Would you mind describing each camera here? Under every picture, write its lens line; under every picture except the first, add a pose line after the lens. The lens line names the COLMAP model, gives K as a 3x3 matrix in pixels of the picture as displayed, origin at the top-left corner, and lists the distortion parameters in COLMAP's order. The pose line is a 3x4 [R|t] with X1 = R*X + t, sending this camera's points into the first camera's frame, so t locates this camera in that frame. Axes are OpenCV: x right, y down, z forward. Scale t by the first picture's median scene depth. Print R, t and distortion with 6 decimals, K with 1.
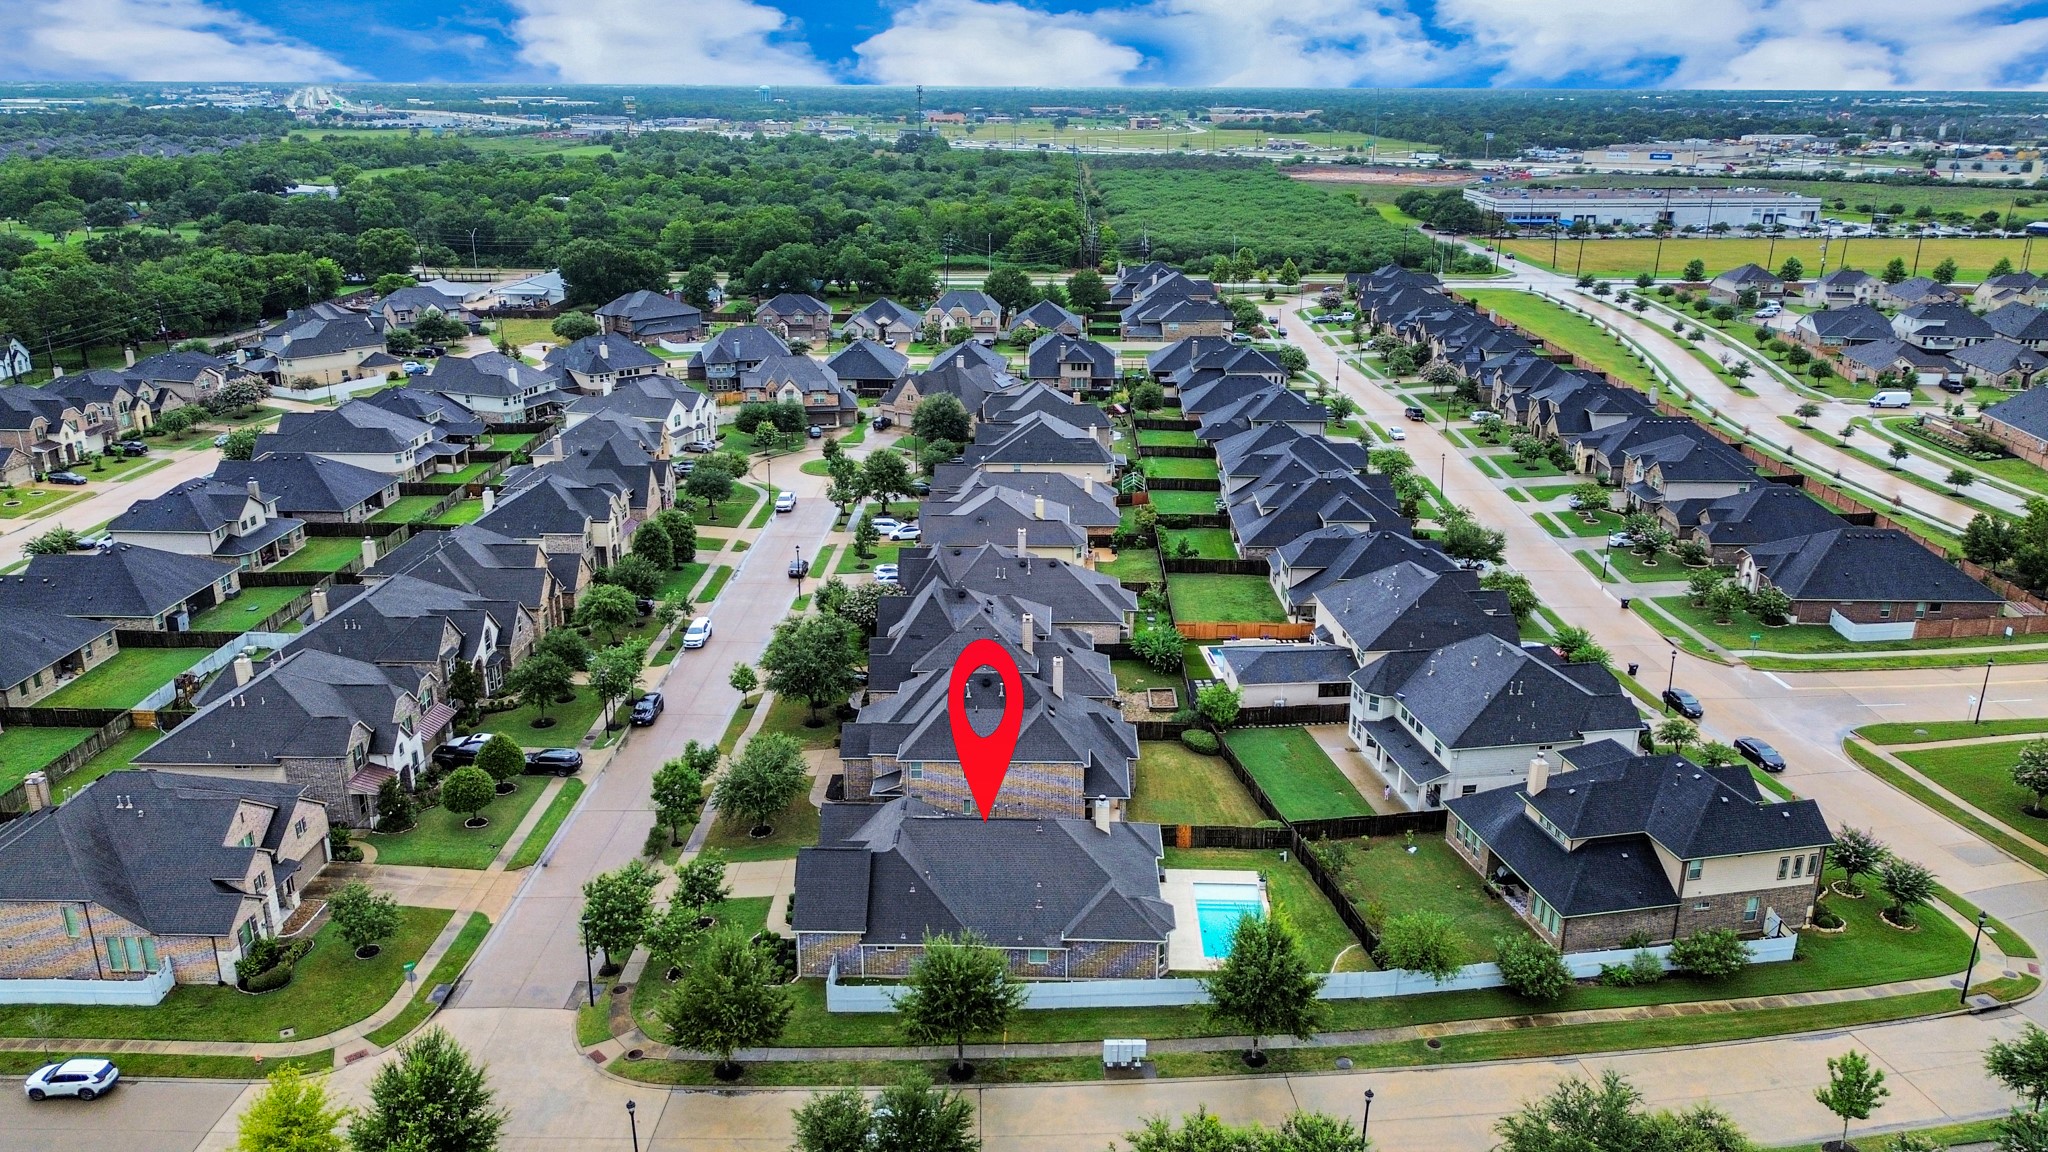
lens RADIAL K [[1481.0, 0, 1024.0], [0, 1481.0, 576.0], [0, 0, 1]] dist [0.041950, -0.006966]
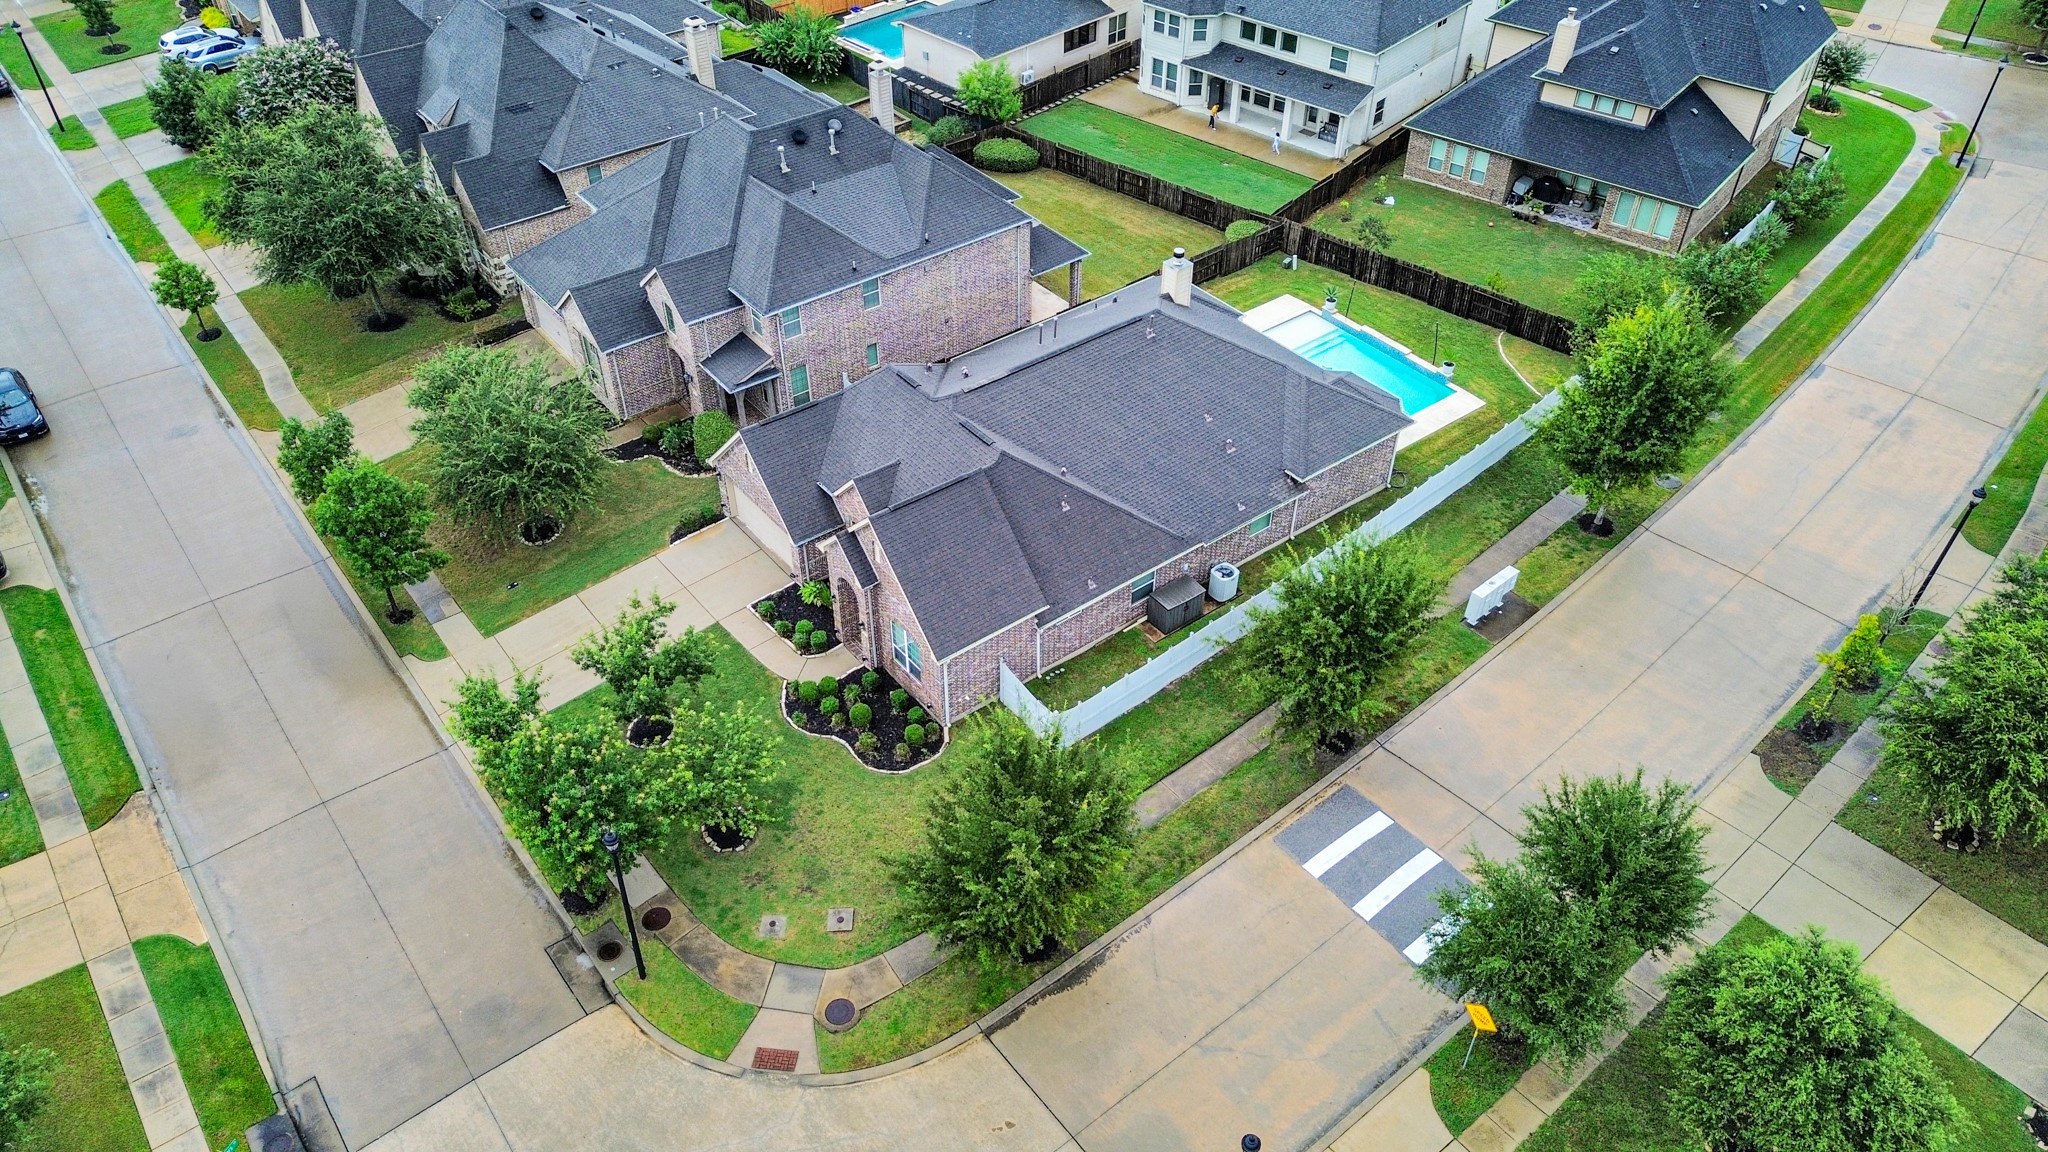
lens RADIAL K [[1481.0, 0, 1024.0], [0, 1481.0, 576.0], [0, 0, 1]] dist [0.041950, -0.006966]
pose [[0.770739, -0.415989, 0.482612, -0.318826], [0.208945, 0.880586, 0.425336, -0.005528], [-0.601916, -0.226984, 0.765621, 0.500022]]
